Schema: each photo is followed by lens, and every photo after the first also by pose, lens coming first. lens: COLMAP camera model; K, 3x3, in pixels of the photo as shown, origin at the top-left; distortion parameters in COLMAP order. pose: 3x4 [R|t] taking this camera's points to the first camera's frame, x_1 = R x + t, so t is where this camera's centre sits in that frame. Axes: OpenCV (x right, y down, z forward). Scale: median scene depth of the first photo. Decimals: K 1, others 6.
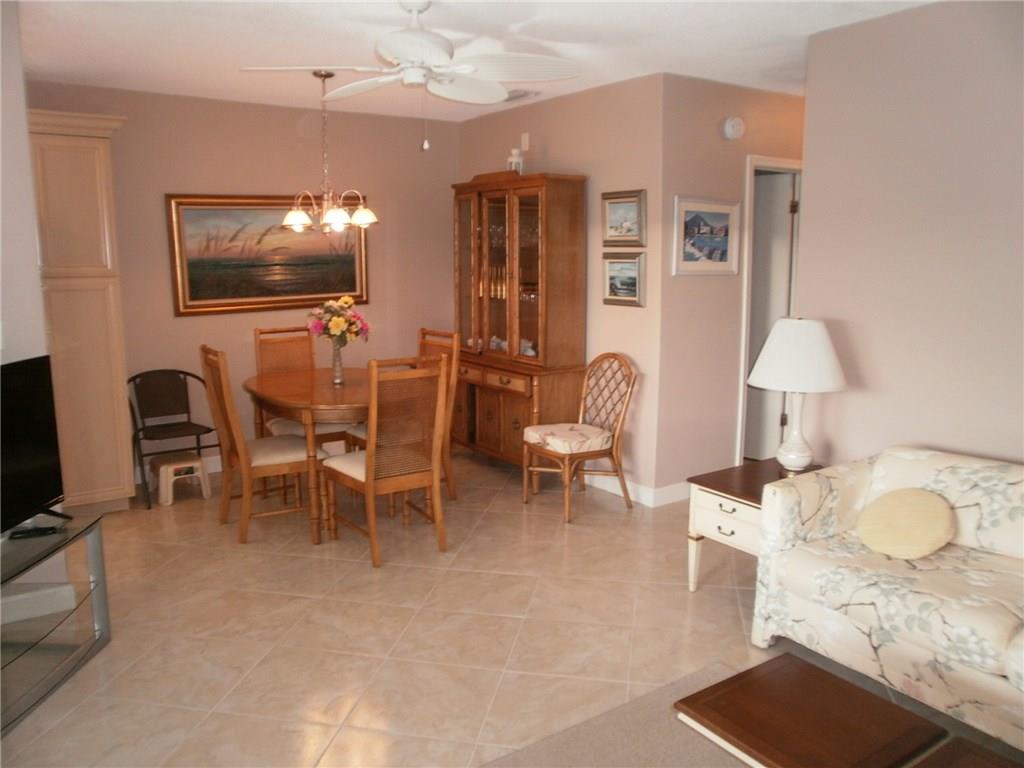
lens RADIAL K [[816.8, 0, 512.0], [0, 816.8, 384.0], [0, 0, 1]] dist [-0.006076, 0.005341]
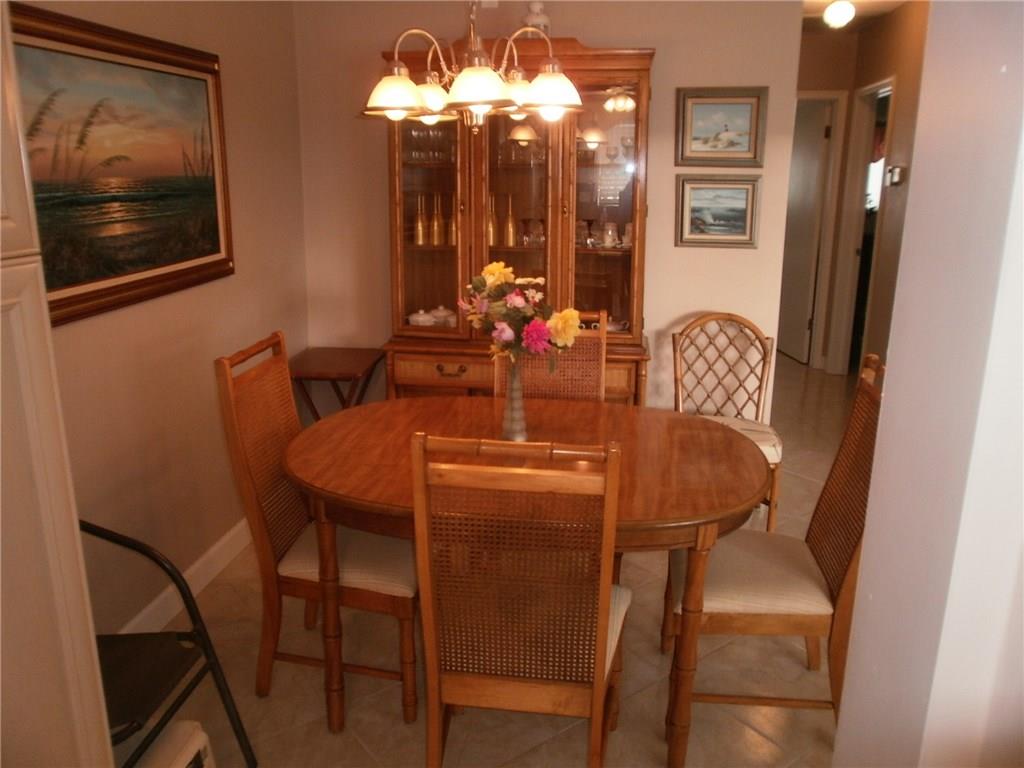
lens RADIAL K [[751.4, 0, 512.0], [0, 751.4, 384.0], [0, 0, 1]] dist [-0.002126, 0.000876]
pose [[0.668595, -0.190238, 0.718882, -0.457669], [0.120307, 0.981660, 0.147886, -0.087264], [-0.733831, -0.012389, 0.679220, 0.599585]]
